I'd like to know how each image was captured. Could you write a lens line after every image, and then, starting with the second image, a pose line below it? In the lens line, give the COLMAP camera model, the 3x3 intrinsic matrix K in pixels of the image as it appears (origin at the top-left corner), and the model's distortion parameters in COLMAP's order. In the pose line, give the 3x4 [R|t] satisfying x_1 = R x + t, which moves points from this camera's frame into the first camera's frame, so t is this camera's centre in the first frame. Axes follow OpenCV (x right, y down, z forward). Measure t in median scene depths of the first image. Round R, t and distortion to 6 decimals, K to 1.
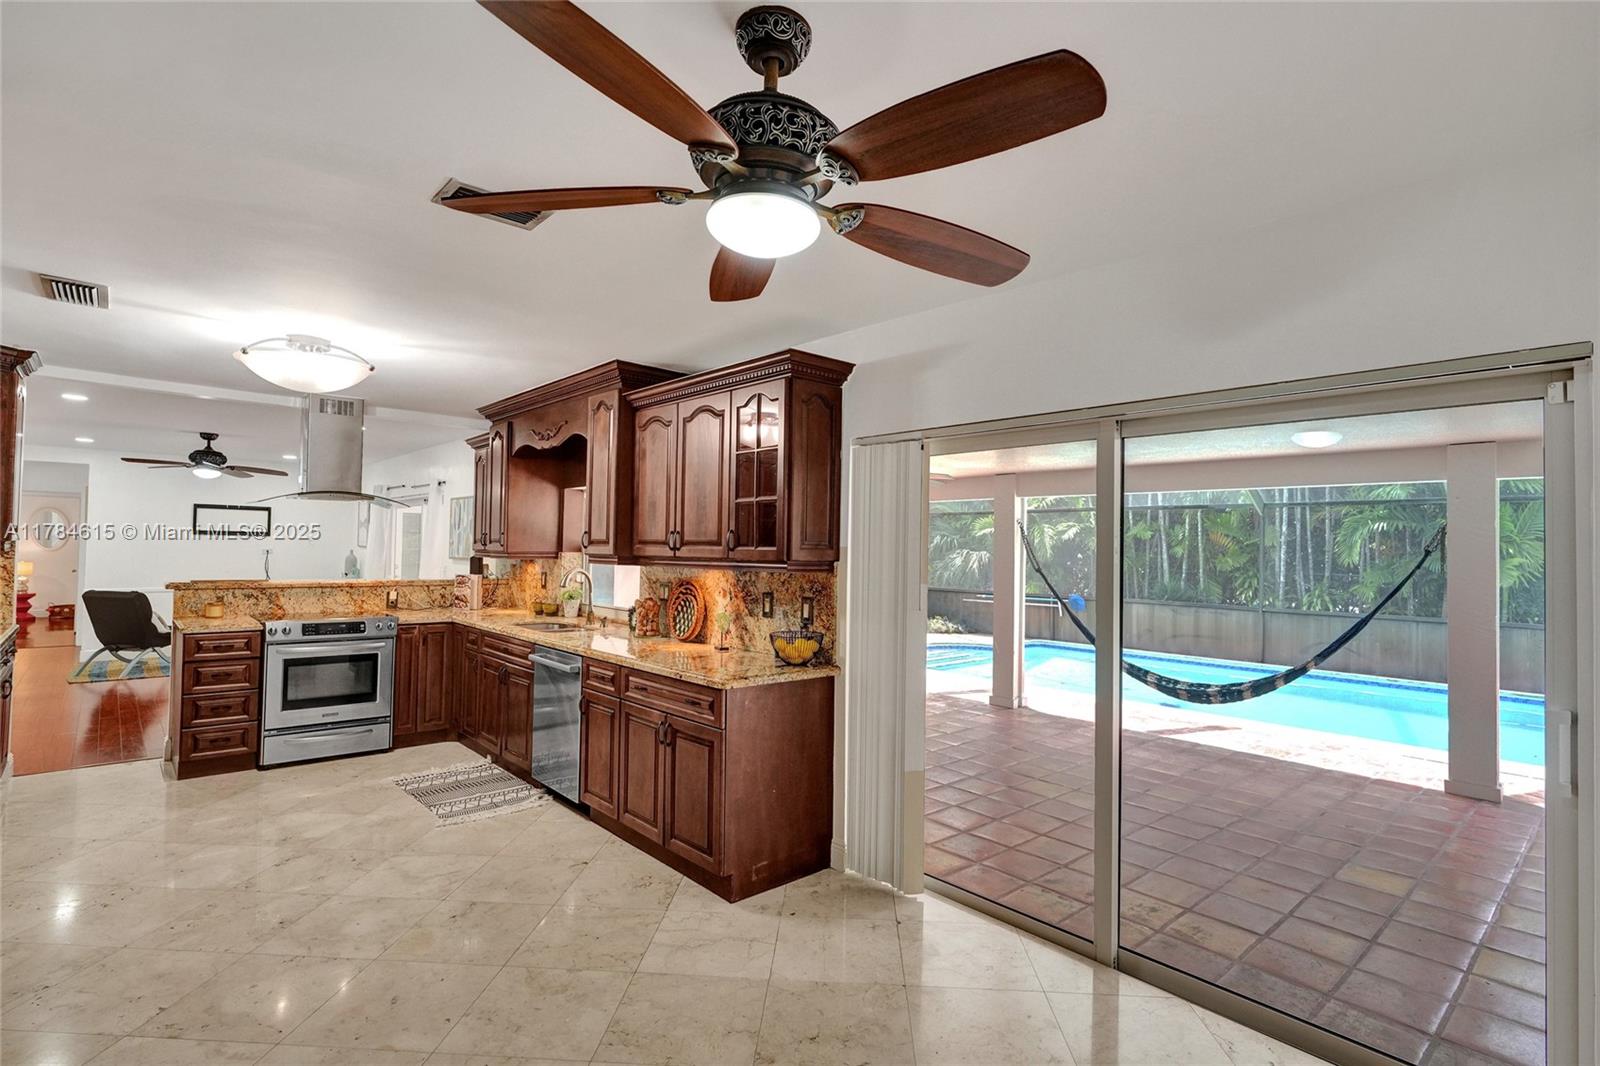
lens RADIAL K [[772.8, 0, 802.8], [0, 772.8, 530.4], [0, 0, 1]] dist [0.000107, -0.000948]
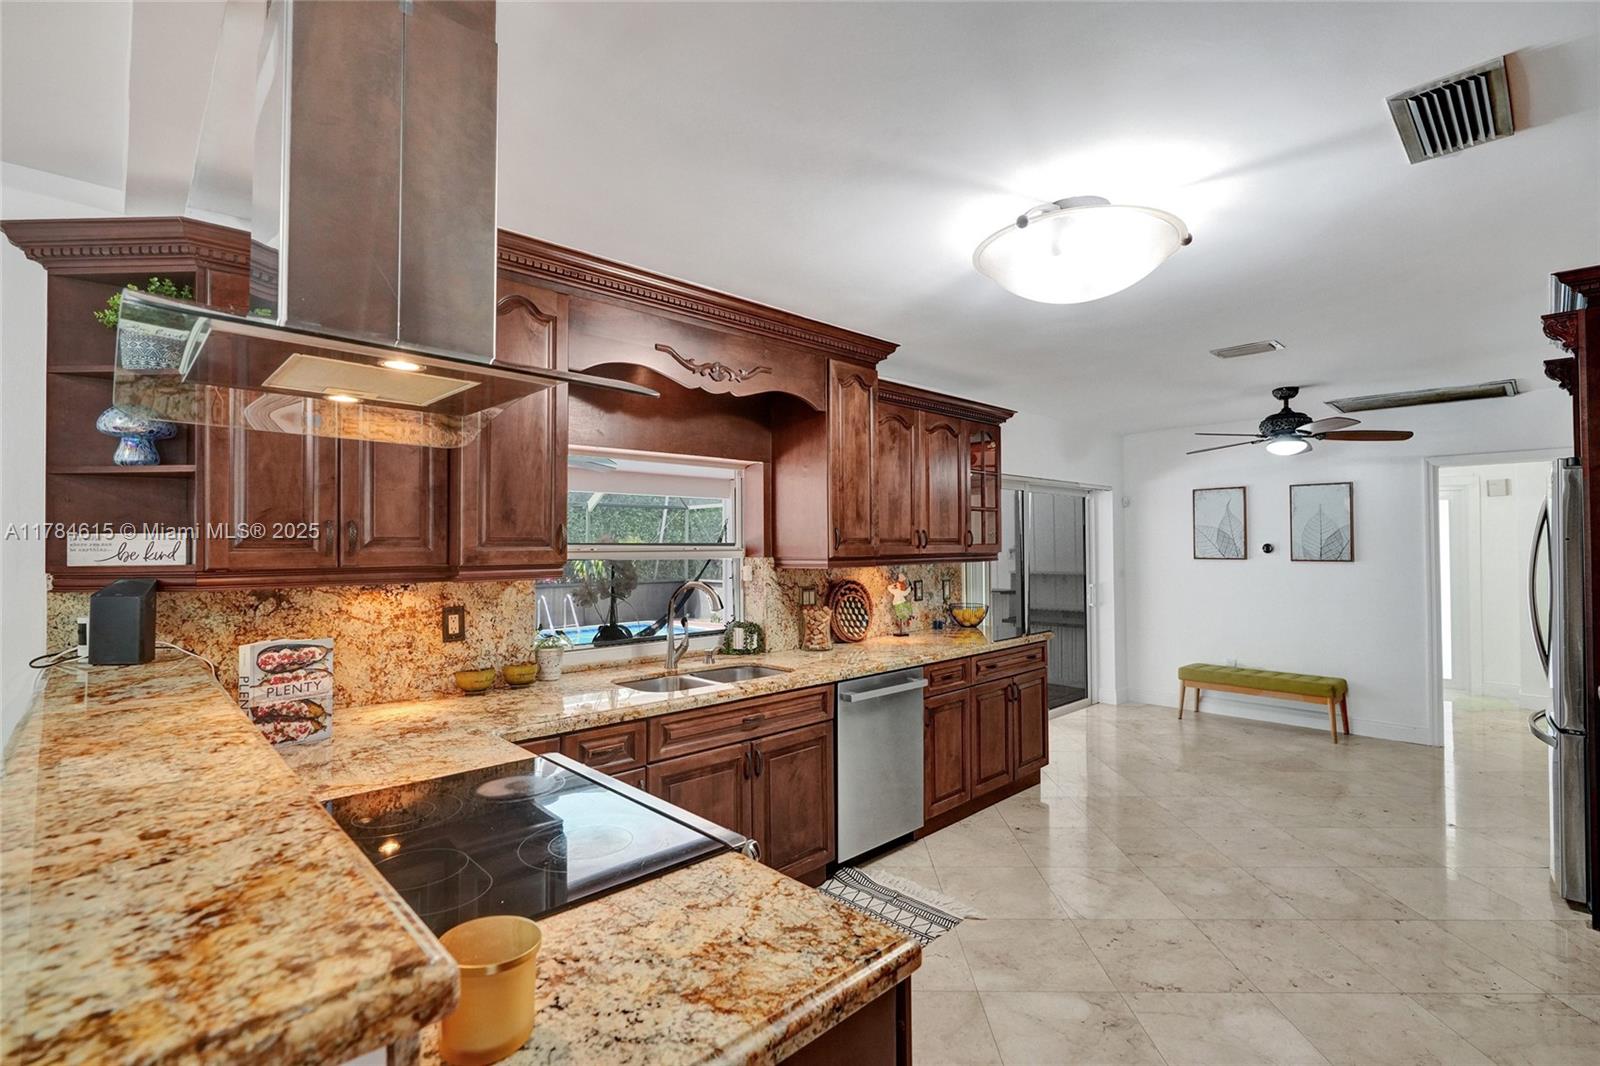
lens RADIAL K [[726.3, 0, 804.1], [0, 726.3, 533.0], [0, 0, 1]] dist [-0.009395, 0.002104]
pose [[-0.034124, -0.003078, 0.999413, -0.957385], [-0.021270, 0.999771, 0.002353, 0.004427], [-0.999191, -0.021177, -0.034182, 0.982275]]
